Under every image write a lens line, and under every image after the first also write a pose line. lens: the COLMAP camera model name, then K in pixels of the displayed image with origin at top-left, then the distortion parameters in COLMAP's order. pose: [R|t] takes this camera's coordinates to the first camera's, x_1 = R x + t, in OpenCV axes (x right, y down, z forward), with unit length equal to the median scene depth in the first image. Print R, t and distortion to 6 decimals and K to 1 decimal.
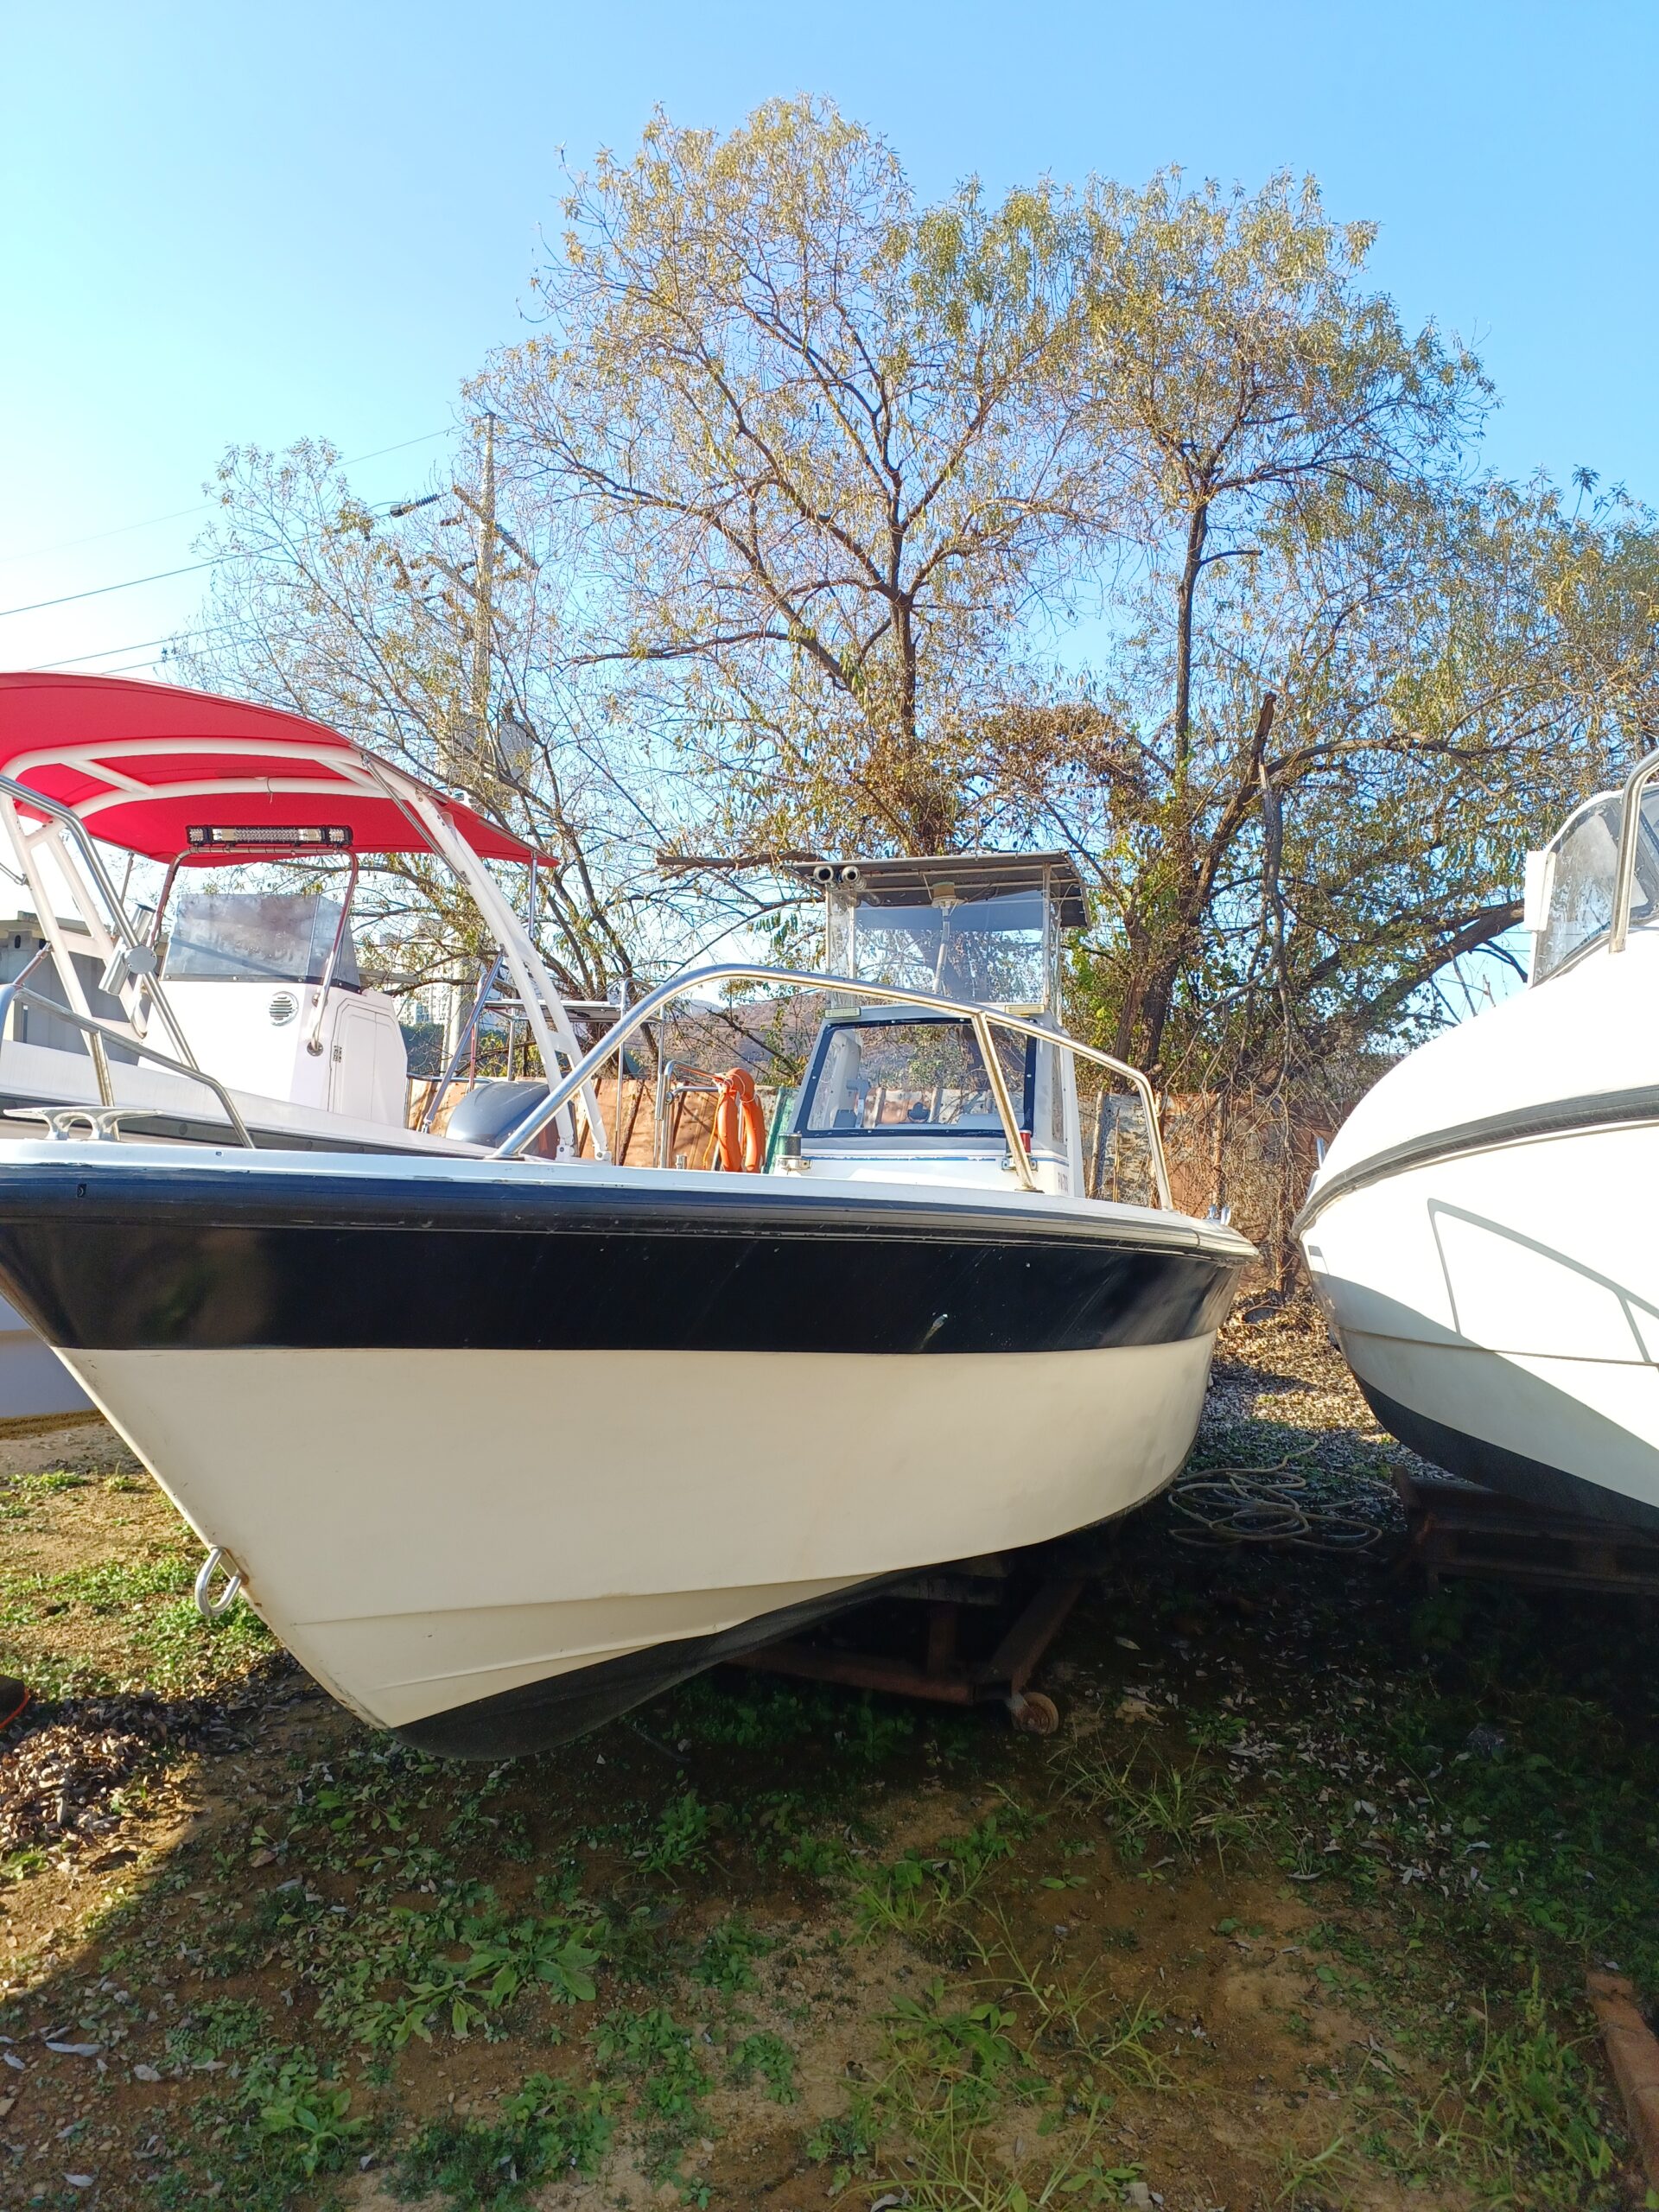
lens RADIAL K [[1494.9, 0, 833.3], [0, 1494.9, 1108.6], [0, 0, 1]] dist [0.013569, -0.003449]
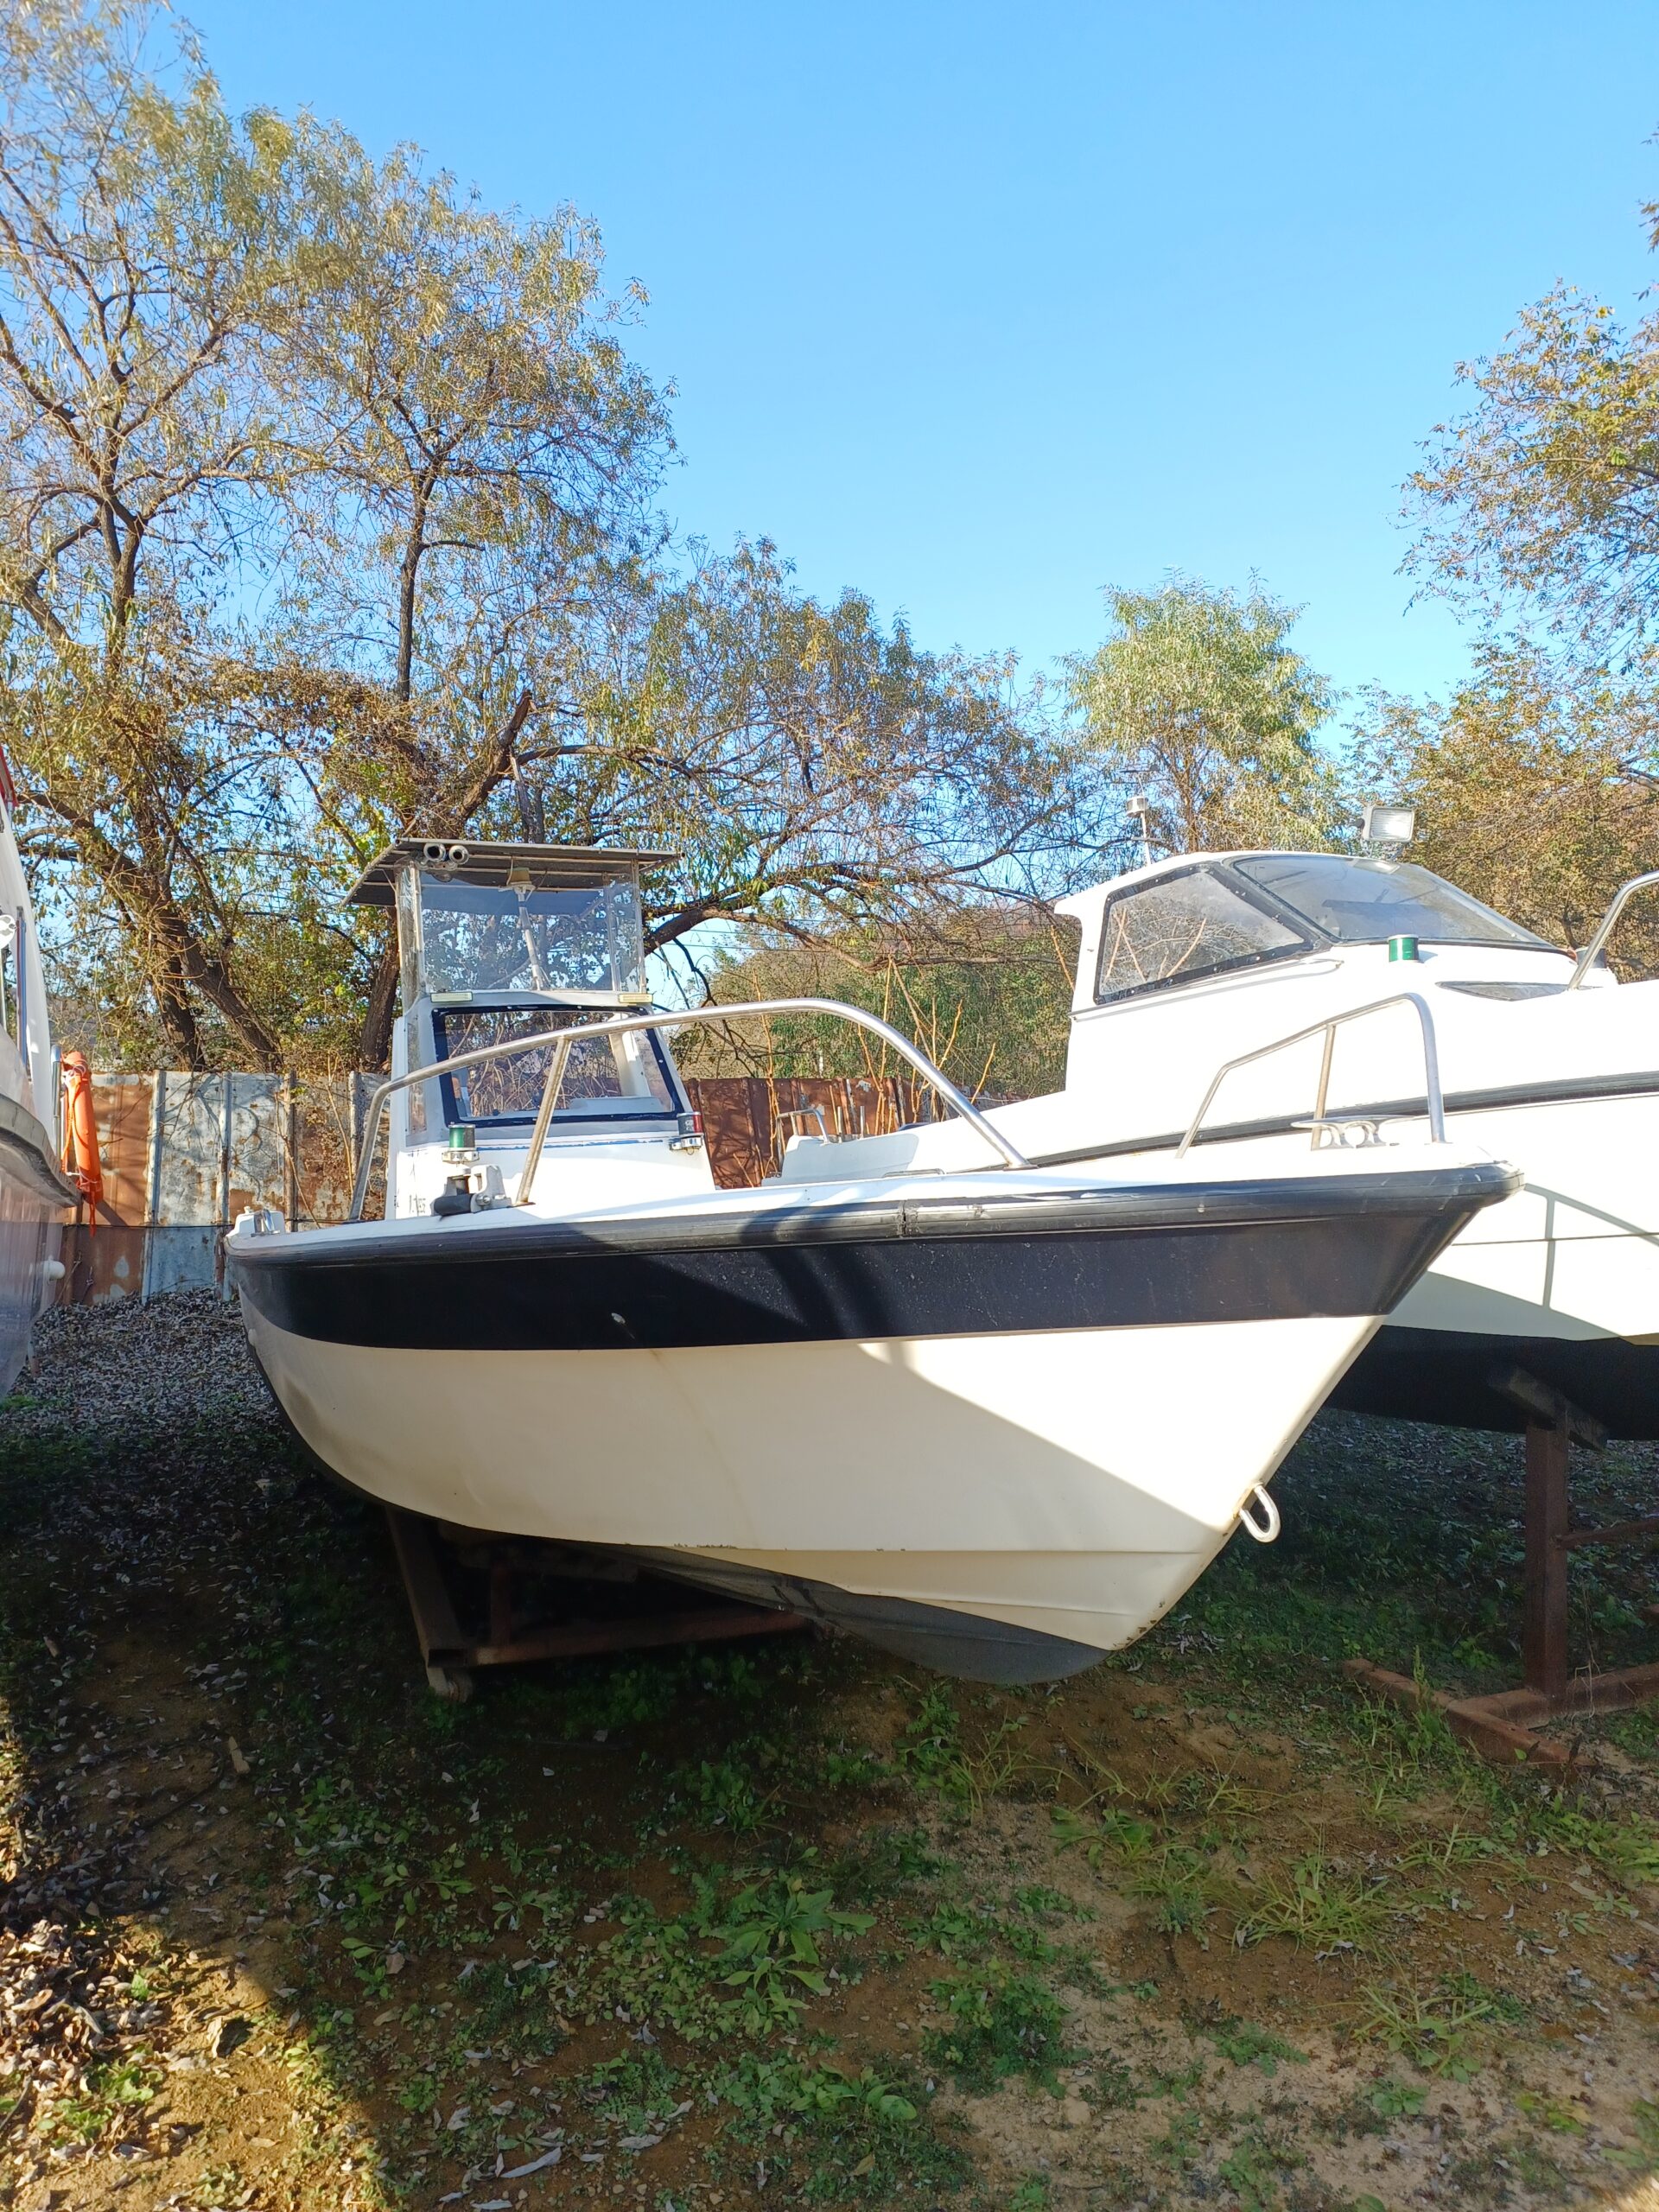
lens RADIAL K [[1494.9, 0, 842.0], [0, 1494.9, 1102.4], [0, 0, 1]] dist [0.013569, -0.003449]
pose [[0.774124, -0.031124, 0.632268, -0.418163], [0.022957, 0.999514, 0.021094, -0.010214], [-0.632617, -0.001815, 0.774462, 0.088978]]
